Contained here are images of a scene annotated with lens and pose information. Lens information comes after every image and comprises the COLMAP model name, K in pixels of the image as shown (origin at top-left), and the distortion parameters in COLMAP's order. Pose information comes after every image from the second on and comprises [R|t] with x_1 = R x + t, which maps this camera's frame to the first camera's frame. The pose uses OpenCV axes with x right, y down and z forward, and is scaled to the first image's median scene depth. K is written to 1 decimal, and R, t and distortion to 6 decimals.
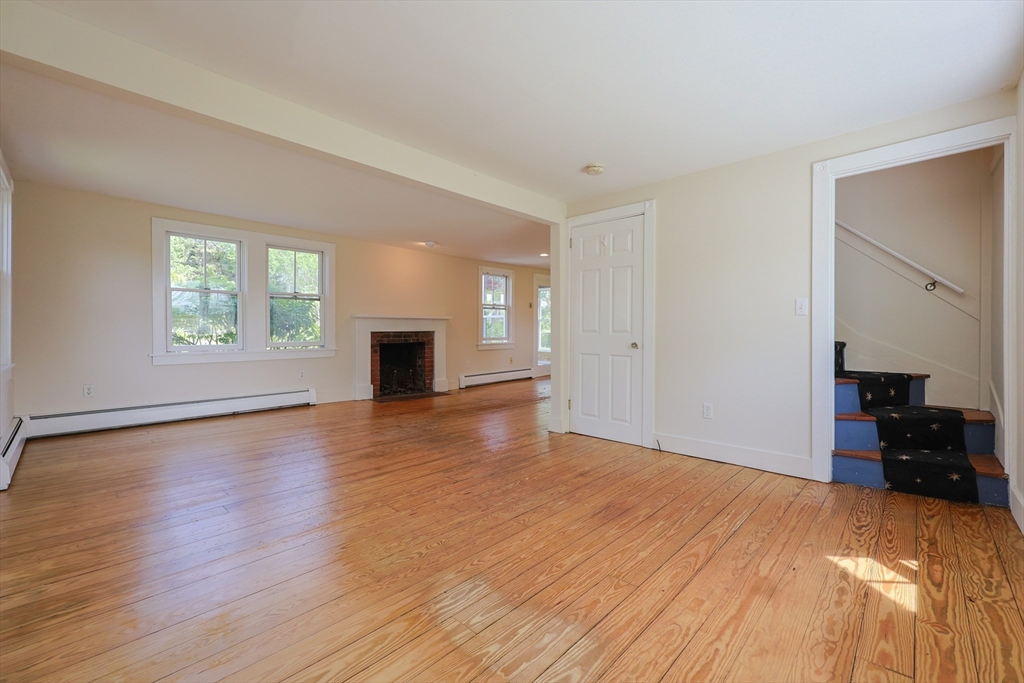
lens RADIAL K [[435.7, 0, 517.0], [0, 435.7, 338.5], [0, 0, 1]] dist [0.001430, -0.000670]
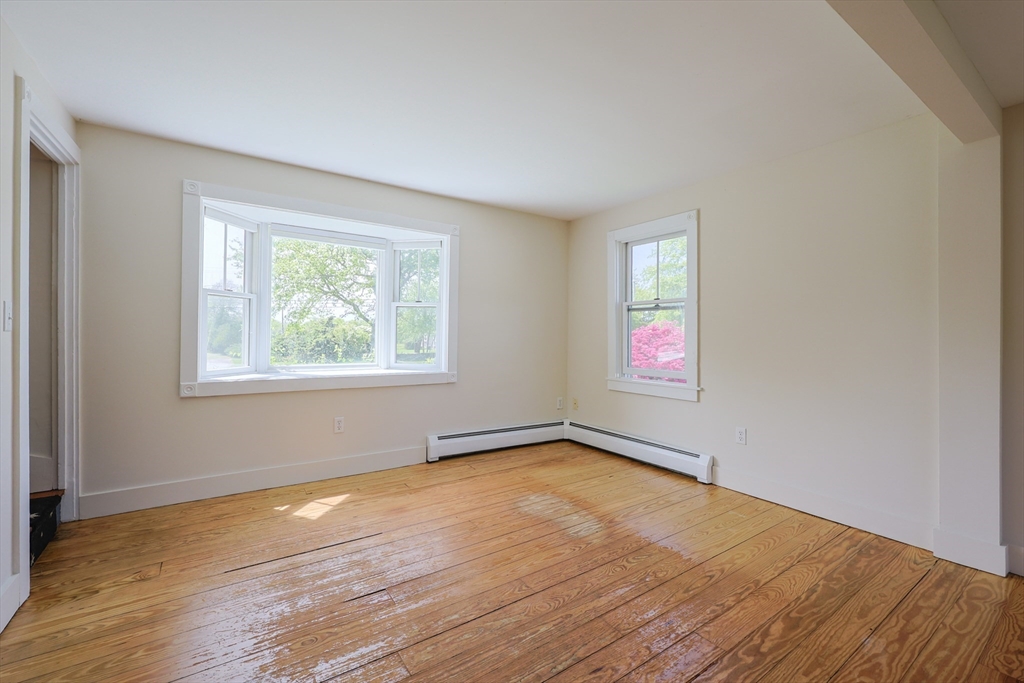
lens RADIAL K [[435.7, 0, 515.9], [0, 435.7, 336.2], [0, 0, 1]] dist [0.001430, -0.000670]
pose [[-0.977359, -0.008220, 0.211428, -0.192231], [-0.003758, 0.999762, 0.021497, -0.106610], [-0.211555, 0.020216, -0.977157, 2.357863]]
